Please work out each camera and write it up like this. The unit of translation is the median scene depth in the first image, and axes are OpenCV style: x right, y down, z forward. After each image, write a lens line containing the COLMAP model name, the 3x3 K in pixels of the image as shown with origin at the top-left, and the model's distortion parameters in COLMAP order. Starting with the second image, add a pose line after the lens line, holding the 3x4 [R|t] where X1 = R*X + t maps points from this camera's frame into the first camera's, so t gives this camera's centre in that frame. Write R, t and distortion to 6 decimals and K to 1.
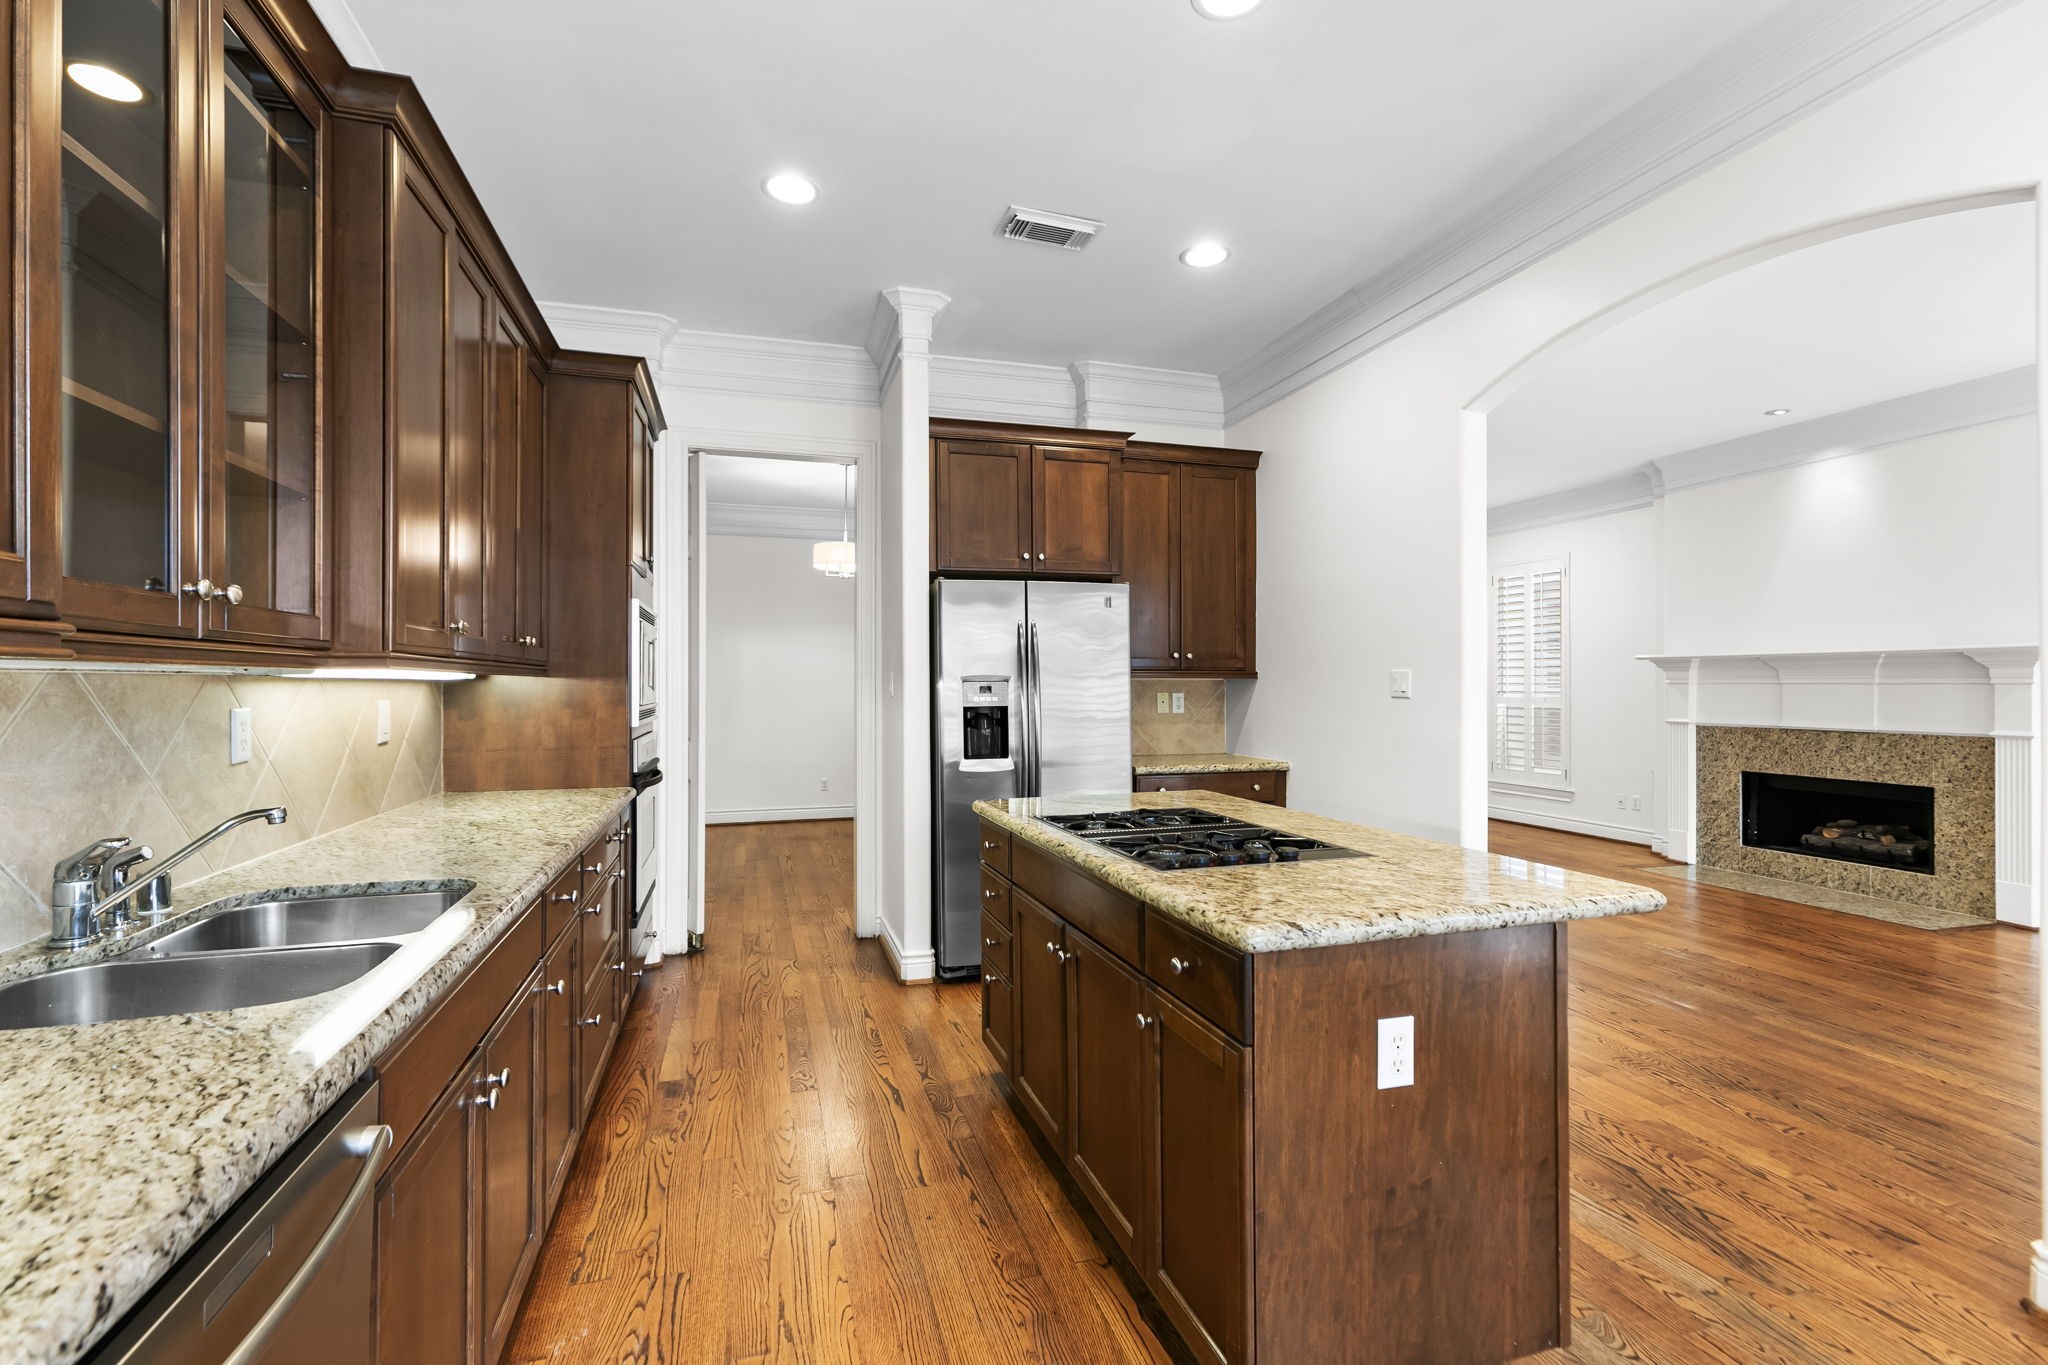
lens RADIAL K [[911.7, 0, 1024.8], [0, 911.7, 684.4], [0, 0, 1]] dist [0.007908, -0.000586]
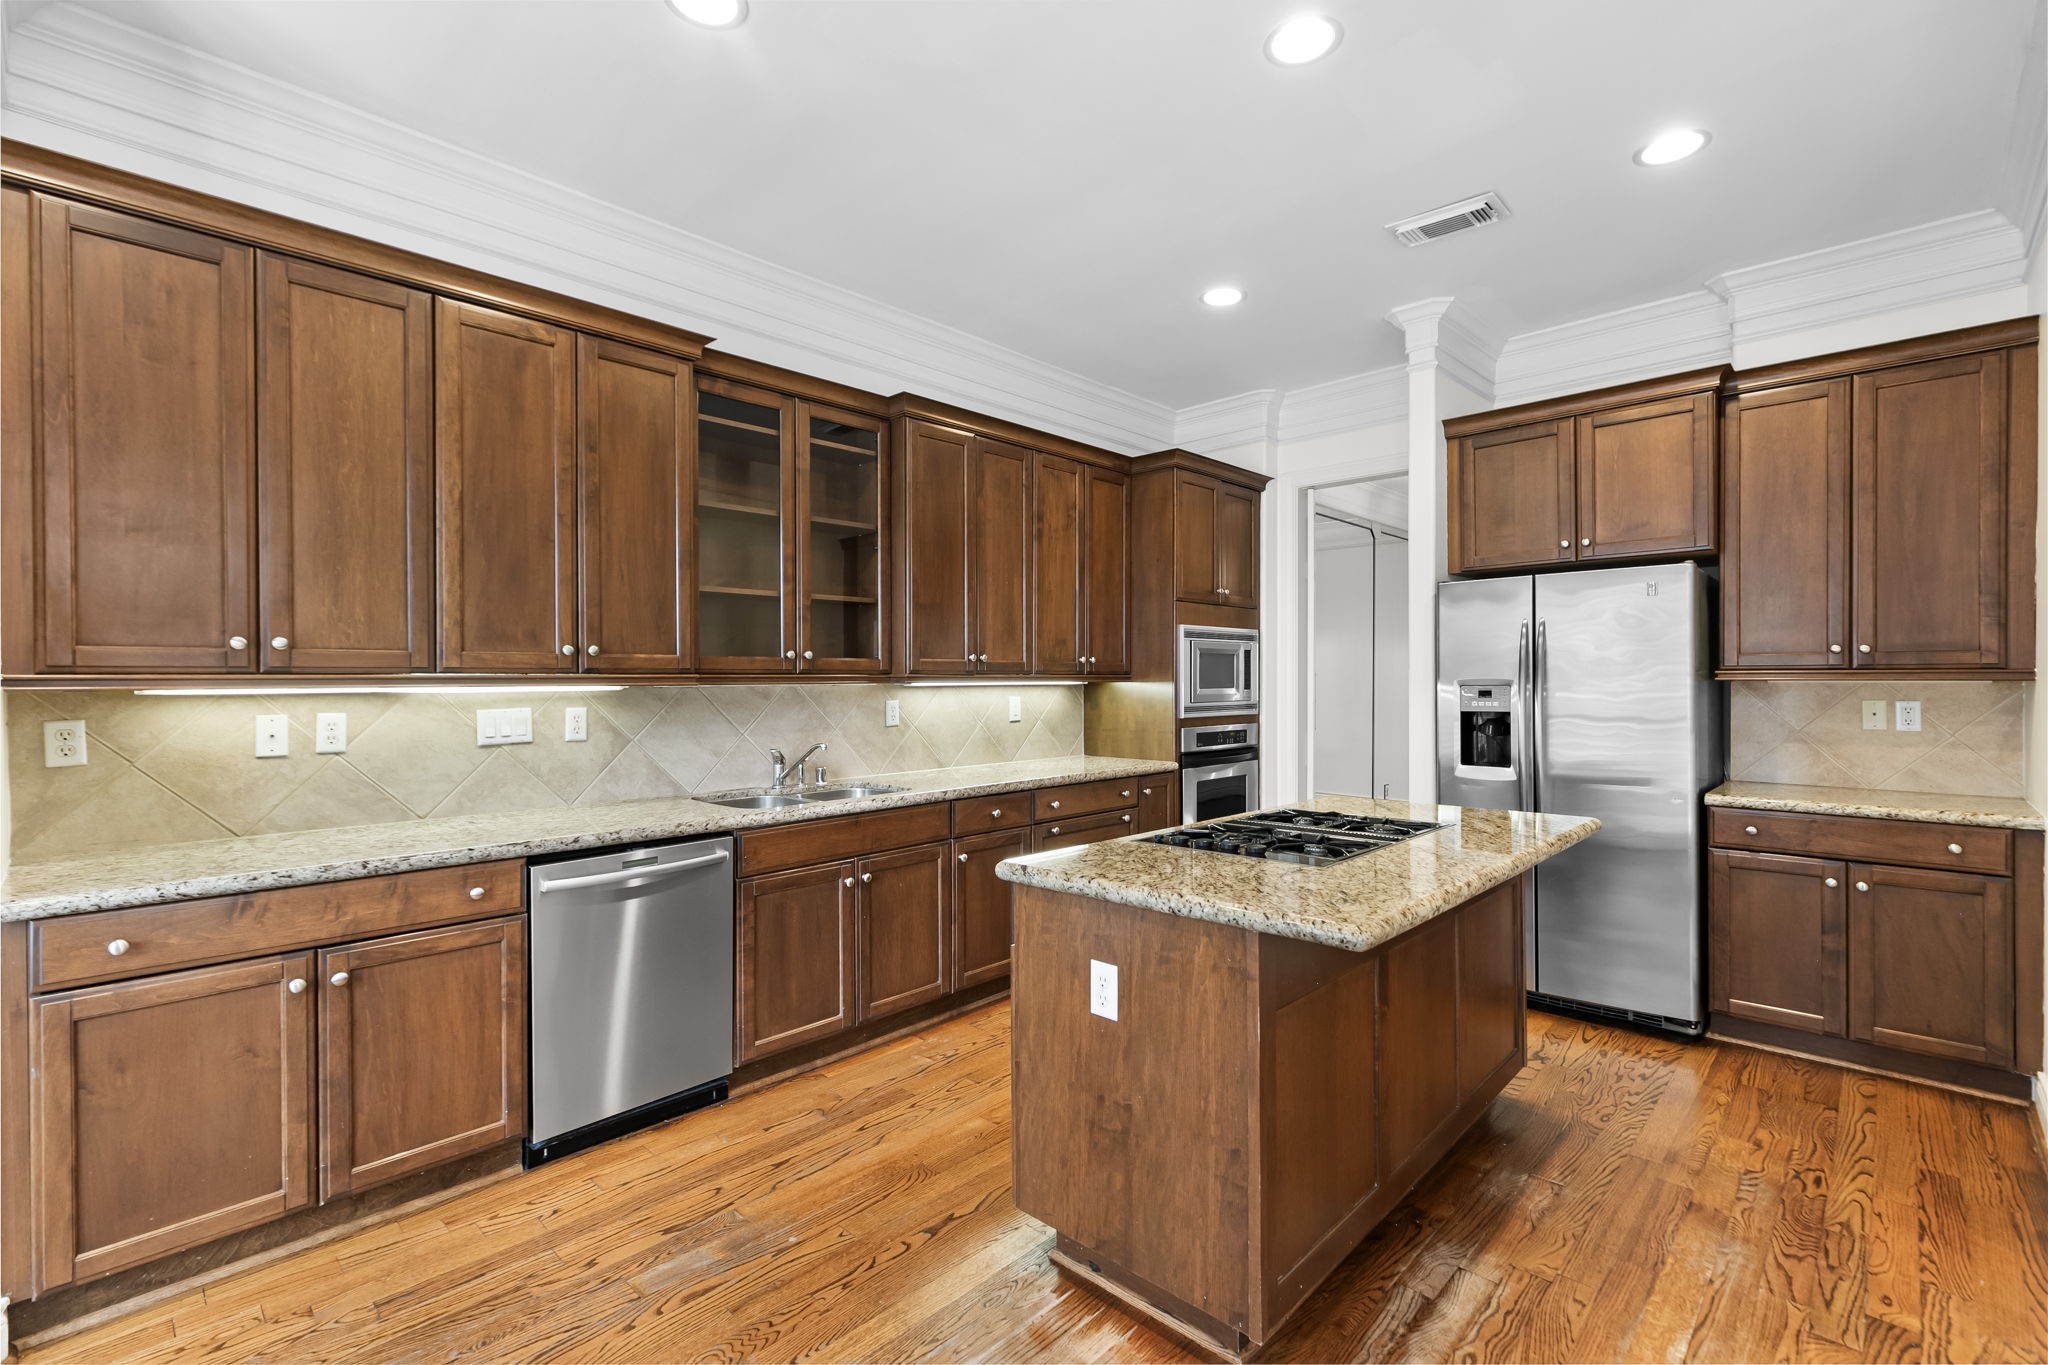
lens RADIAL K [[911.7, 0, 1021.5], [0, 911.7, 684.5], [0, 0, 1]] dist [0.007908, -0.000586]
pose [[0.487438, 0.003071, -0.873152, 0.551439], [0.002881, 0.999983, 0.005126, -0.010484], [0.873153, -0.005014, 0.487420, 0.108347]]
